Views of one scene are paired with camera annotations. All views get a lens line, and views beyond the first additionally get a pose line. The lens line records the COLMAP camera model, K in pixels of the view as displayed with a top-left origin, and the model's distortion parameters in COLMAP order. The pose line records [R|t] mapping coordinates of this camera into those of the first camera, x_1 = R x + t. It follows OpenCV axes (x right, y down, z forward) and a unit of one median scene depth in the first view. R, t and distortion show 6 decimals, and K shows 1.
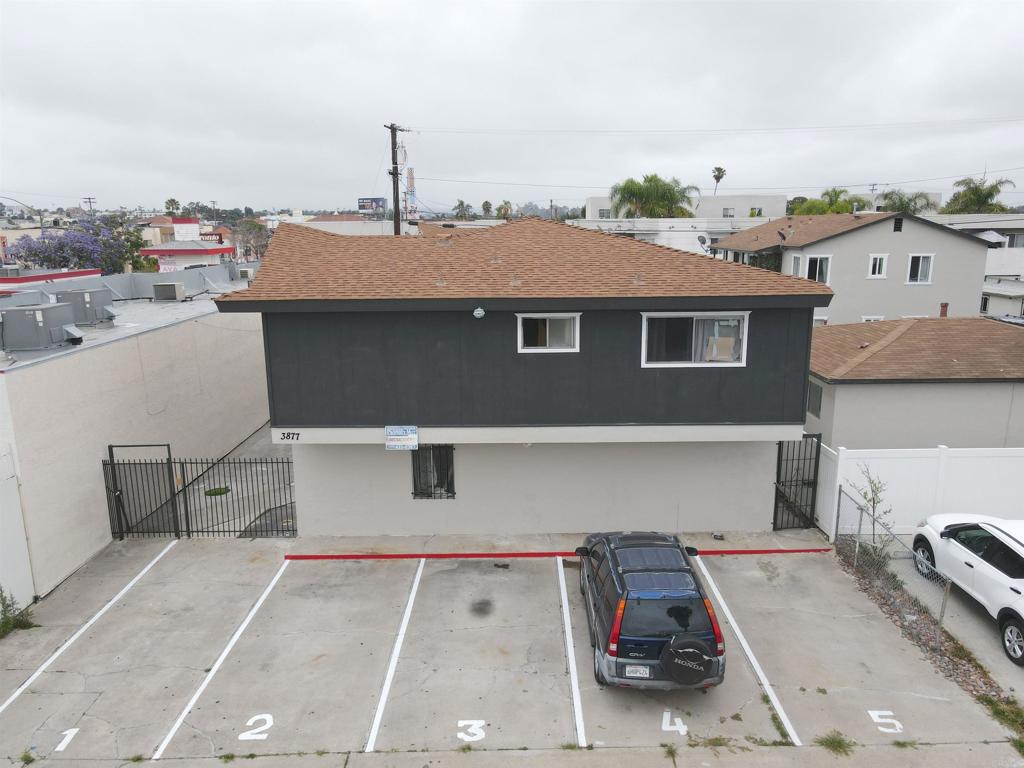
lens RADIAL K [[745.1, 0, 511.6], [0, 745.1, 383.6], [0, 0, 1]] dist [0.019785, -0.008000]
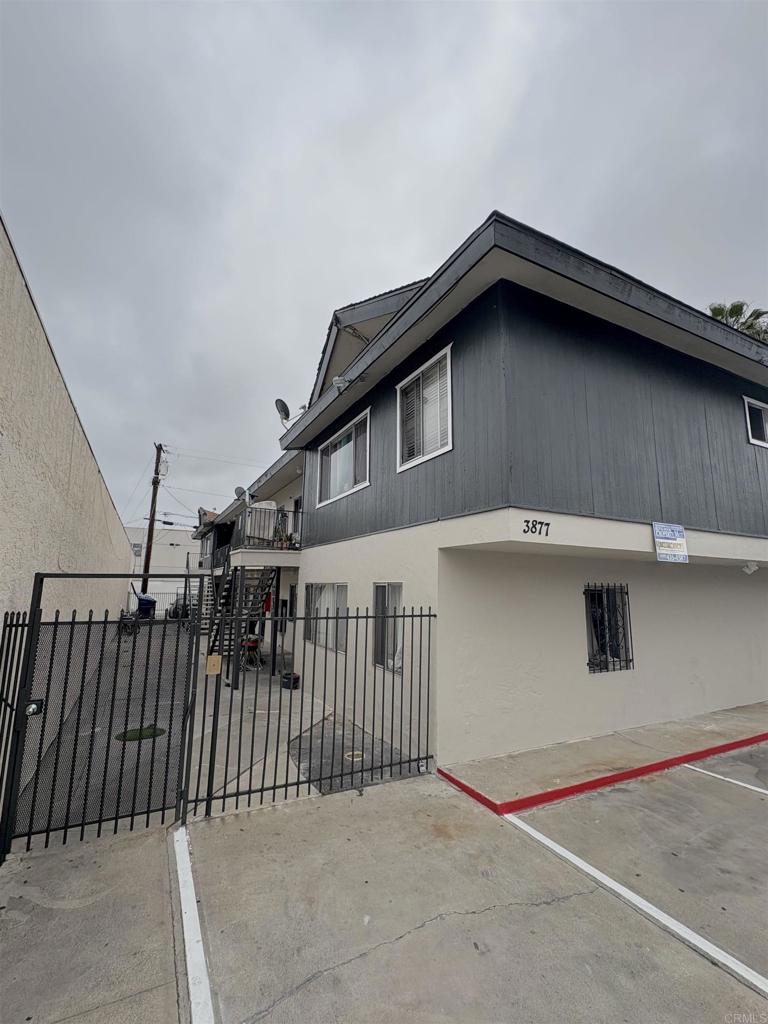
lens RADIAL K [[458.5, 0, 384.2], [0, 458.5, 510.8], [0, 0, 1]] dist [0.000674, 0.000043]
pose [[0.883658, 0.098847, 0.457578, -0.541980], [0.076820, 0.933585, -0.350026, 0.164654], [-0.461787, 0.344455, 0.817376, 0.787083]]
